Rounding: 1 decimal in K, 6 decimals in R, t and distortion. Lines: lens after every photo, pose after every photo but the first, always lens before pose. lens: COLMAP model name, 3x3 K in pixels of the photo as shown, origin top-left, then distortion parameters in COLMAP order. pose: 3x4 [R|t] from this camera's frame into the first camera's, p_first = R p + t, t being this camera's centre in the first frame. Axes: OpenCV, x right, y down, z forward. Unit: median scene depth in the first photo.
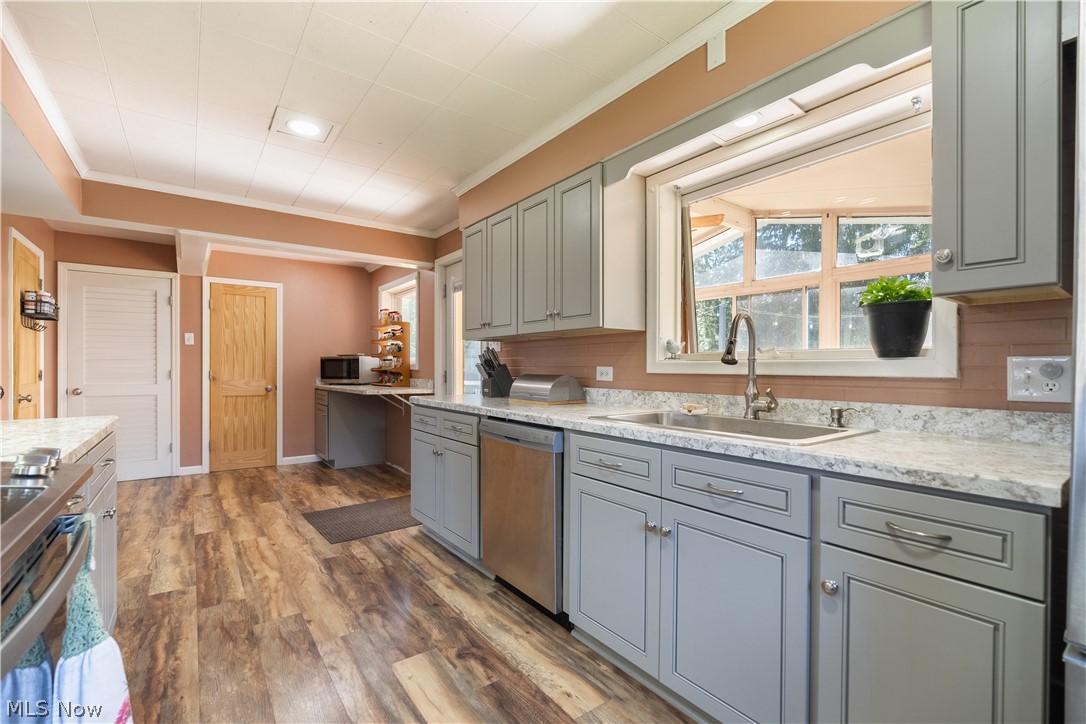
lens RADIAL K [[475.8, 0, 539.8], [0, 475.8, 363.8], [0, 0, 1]] dist [-0.003085, -0.001227]
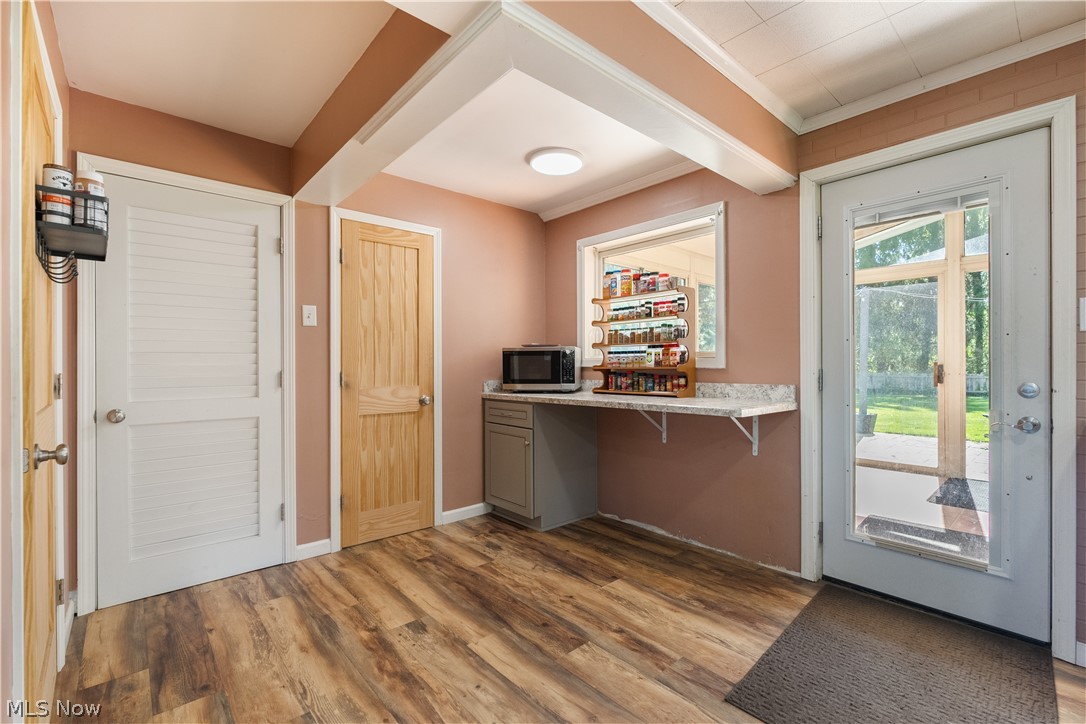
lens RADIAL K [[475.8, 0, 546.0], [0, 475.8, 360.7], [0, 0, 1]] dist [-0.003085, -0.001227]
pose [[0.996853, -0.003725, 0.079181, -0.712216], [0.003668, 0.999993, 0.000869, 0.002004], [-0.079184, -0.000576, 0.996860, 0.588160]]
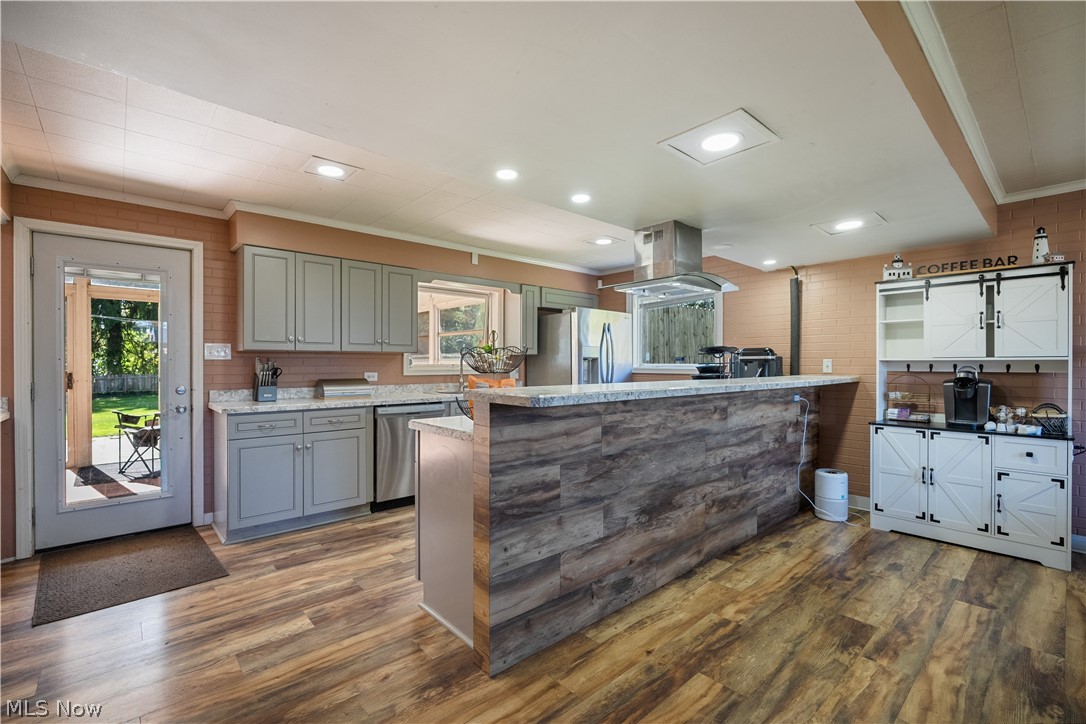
lens RADIAL K [[475.8, 0, 534.5], [0, 475.8, 365.9], [0, 0, 1]] dist [-0.003085, -0.001227]
pose [[-0.082880, -0.002704, 0.996556, -1.174547], [-0.001110, 0.999996, 0.002621, -0.016795], [-0.996559, -0.000889, -0.082883, 0.425706]]
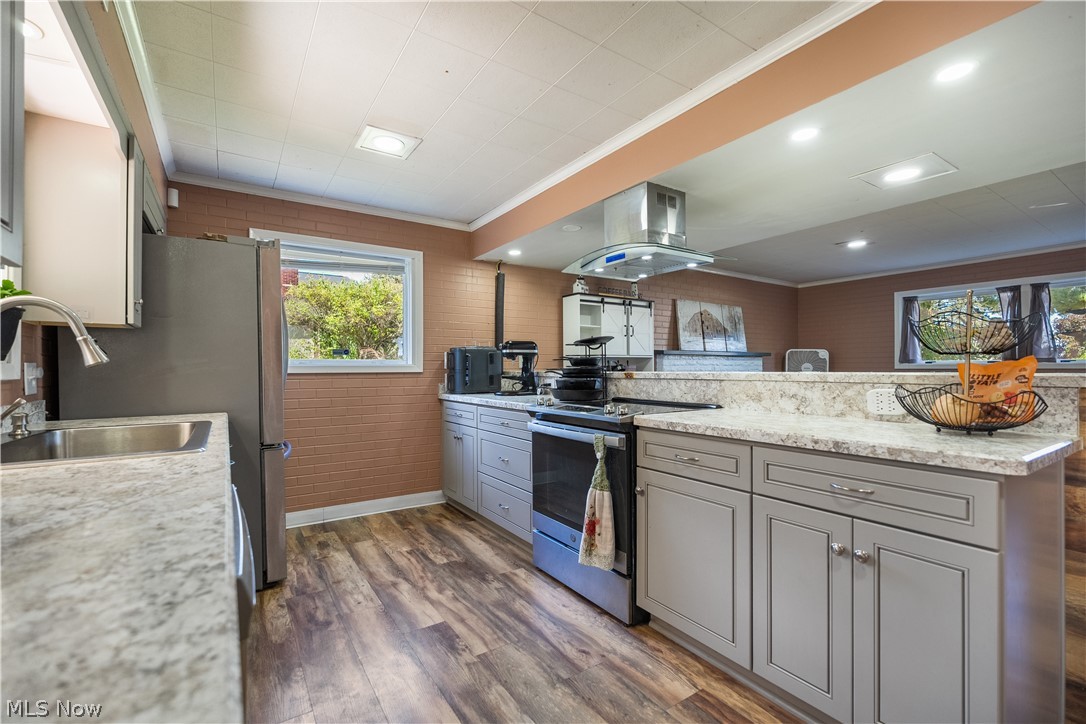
lens RADIAL K [[475.8, 0, 541.1], [0, 475.8, 367.7], [0, 0, 1]] dist [-0.003085, -0.001227]
pose [[-0.998915, 0.008477, 0.045788, -0.192241], [0.008332, 0.999960, -0.003351, 0.006070], [-0.045814, -0.002966, -0.998946, 0.859381]]
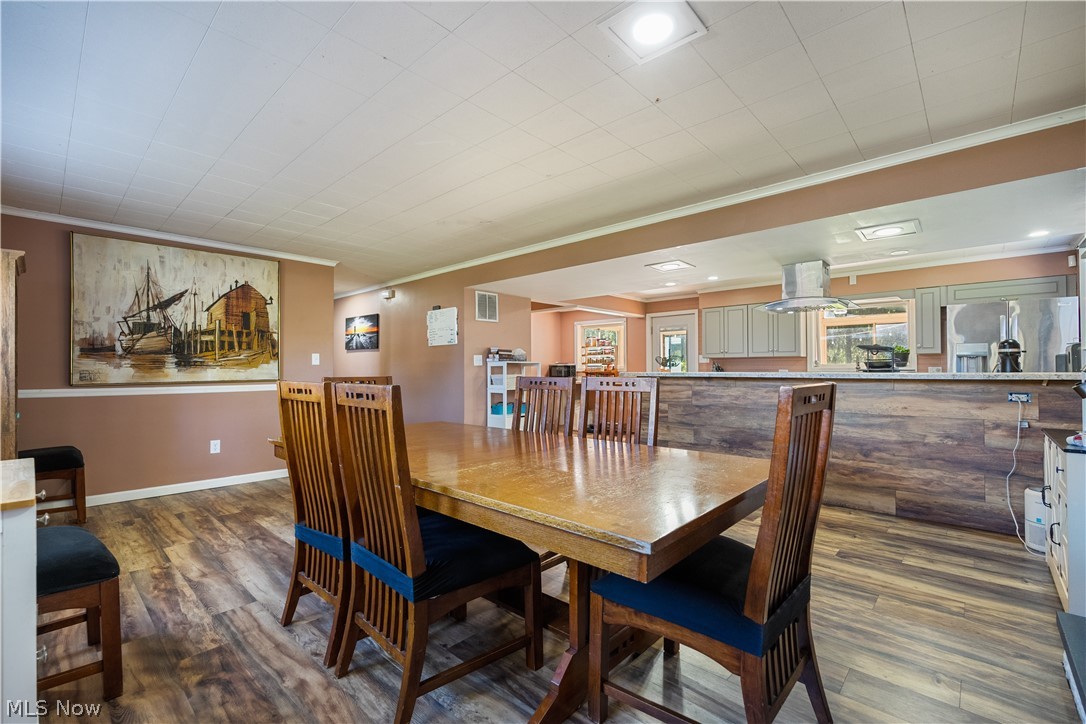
lens RADIAL K [[475.8, 0, 545.3], [0, 475.8, 362.1], [0, 0, 1]] dist [-0.003085, -0.001227]
pose [[0.983346, 0.001996, 0.181732, -1.211137], [0.000606, 0.999898, -0.014258, 0.001521], [-0.181742, 0.014131, 0.983245, -0.986249]]
